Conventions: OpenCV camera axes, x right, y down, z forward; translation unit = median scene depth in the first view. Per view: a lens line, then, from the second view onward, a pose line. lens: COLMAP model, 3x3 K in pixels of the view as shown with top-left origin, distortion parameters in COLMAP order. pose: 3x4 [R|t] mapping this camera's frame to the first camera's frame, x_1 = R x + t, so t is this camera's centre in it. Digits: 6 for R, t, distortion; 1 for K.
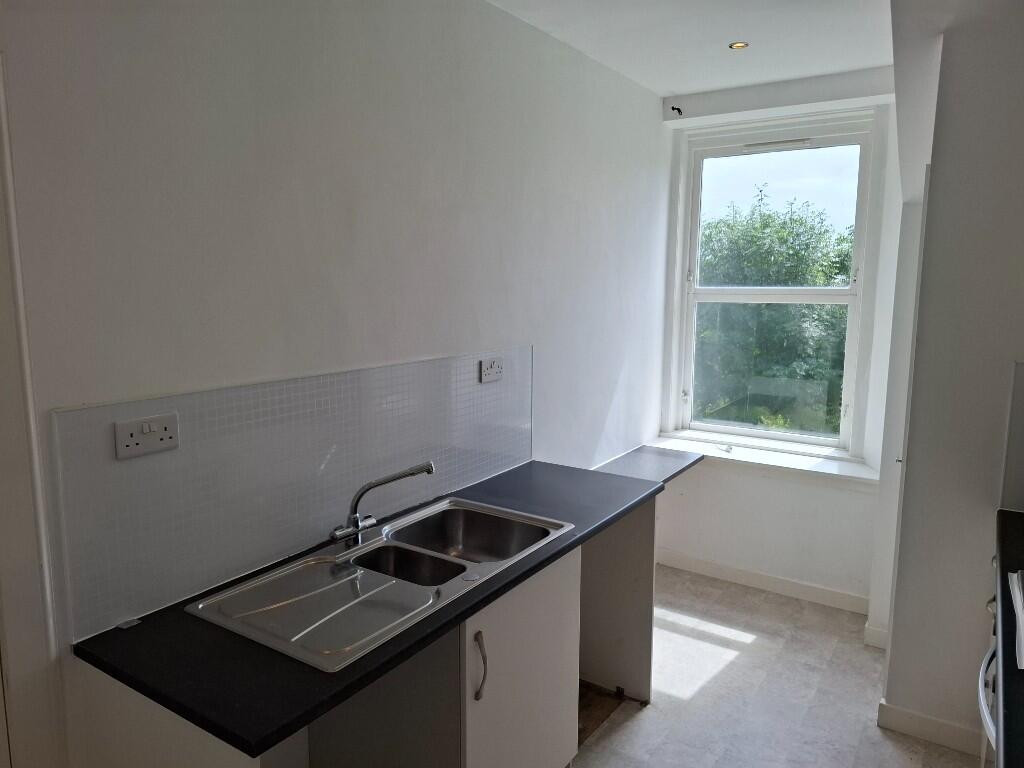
lens RADIAL K [[717.3, 0, 512.0], [0, 717.3, 384.0], [0, 0, 1]] dist [0.007444, -0.005091]
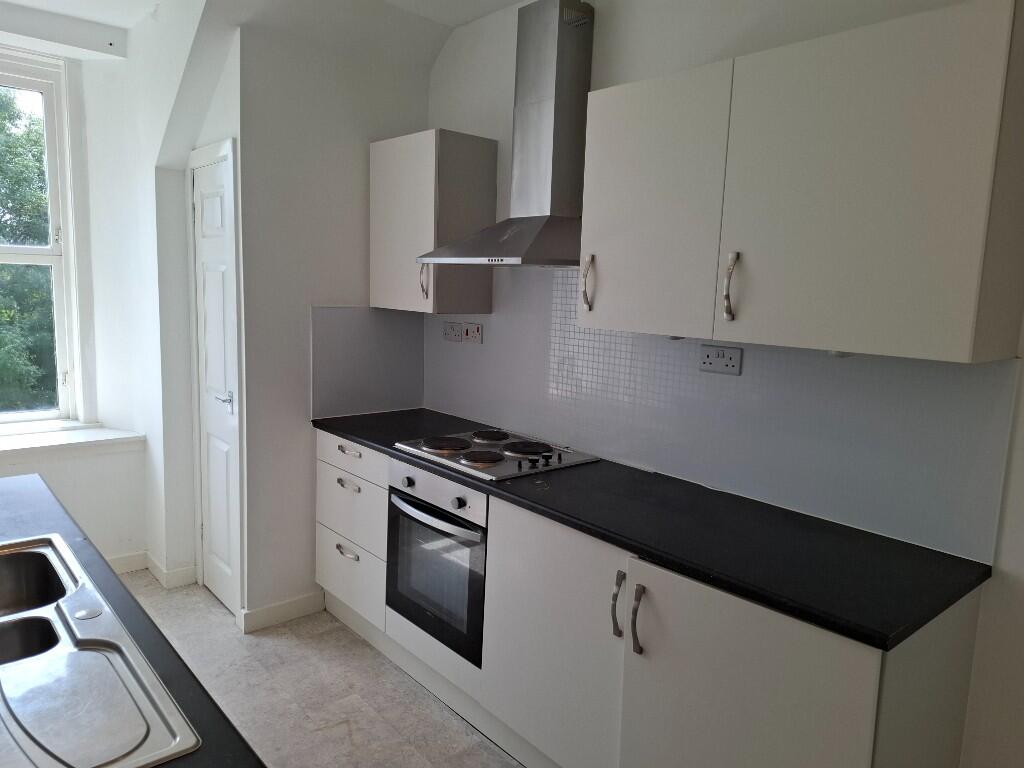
lens RADIAL K [[717.3, 0, 512.0], [0, 717.3, 384.0], [0, 0, 1]] dist [0.007444, -0.005091]
pose [[0.267048, -0.126159, 0.955390, -0.416251], [0.101910, 0.989532, 0.102182, 0.011982], [-0.958279, 0.070076, 0.277110, 0.256438]]
